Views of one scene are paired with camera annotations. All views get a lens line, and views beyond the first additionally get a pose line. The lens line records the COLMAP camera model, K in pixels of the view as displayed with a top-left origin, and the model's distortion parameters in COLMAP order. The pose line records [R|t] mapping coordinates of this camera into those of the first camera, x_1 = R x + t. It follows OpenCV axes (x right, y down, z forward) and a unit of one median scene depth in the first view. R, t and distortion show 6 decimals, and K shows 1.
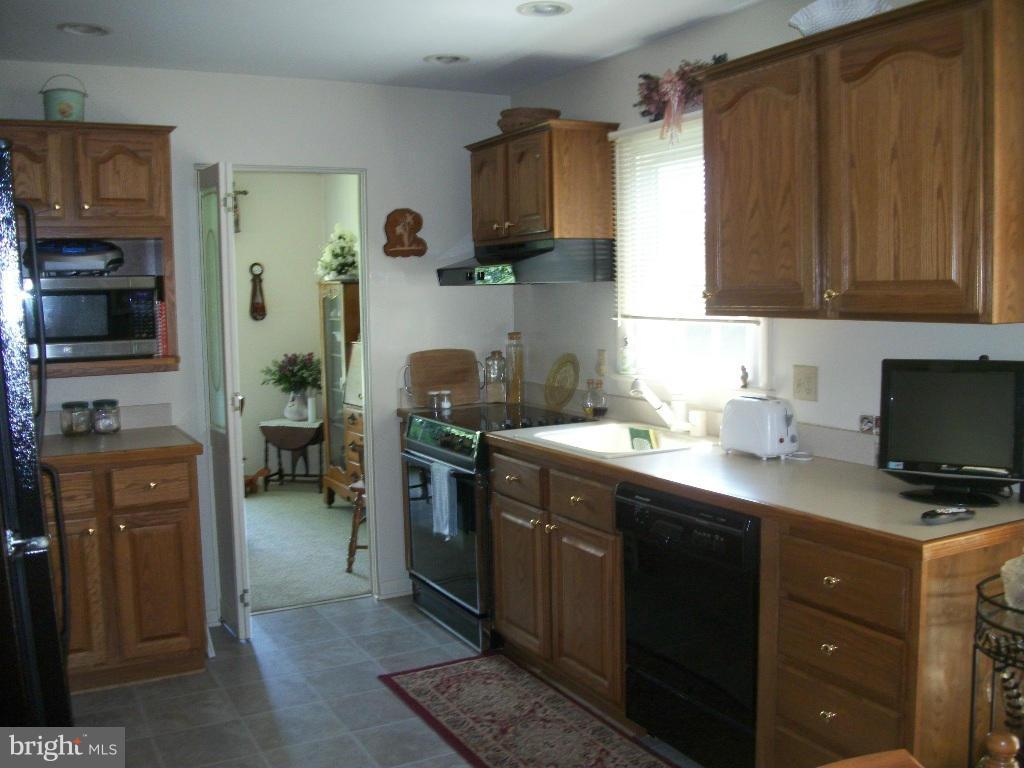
lens RADIAL K [[966.2, 0, 544.2], [0, 966.2, 386.1], [0, 0, 1]] dist [-0.139469, 0.075781]
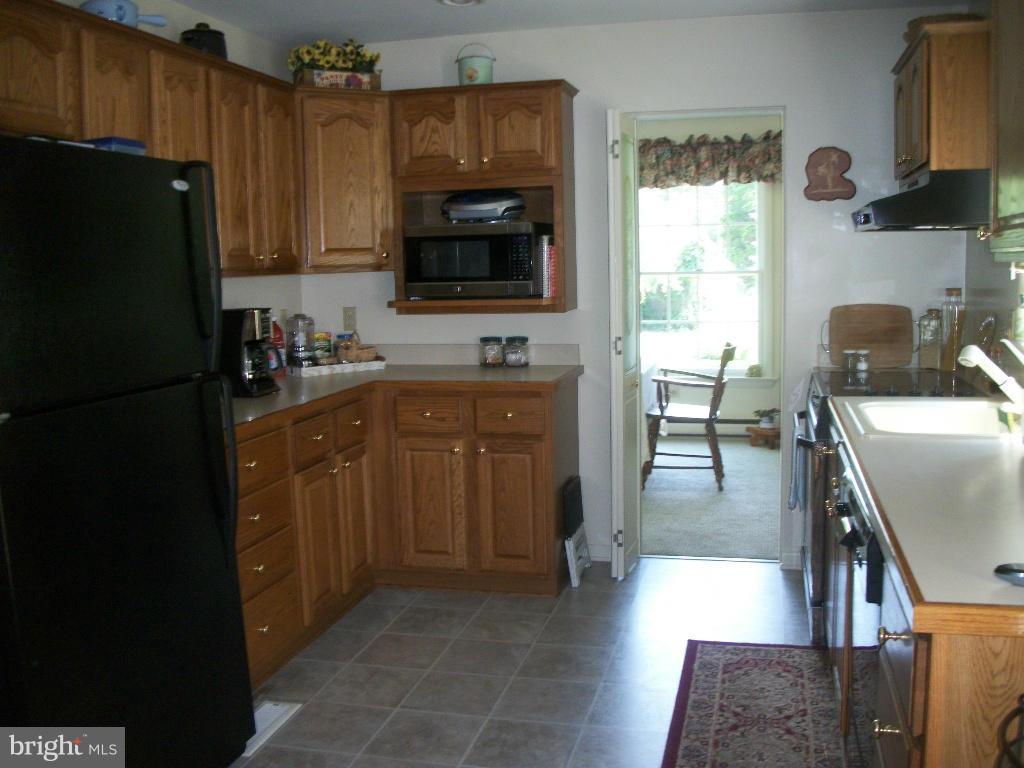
lens RADIAL K [[966.2, 0, 544.2], [0, 966.2, 386.1], [0, 0, 1]] dist [-0.139469, 0.075781]
pose [[0.747566, 0.087054, -0.658457, 0.326428], [-0.057742, 0.996138, 0.066142, -0.004412], [0.661672, -0.011425, 0.749706, 0.186724]]
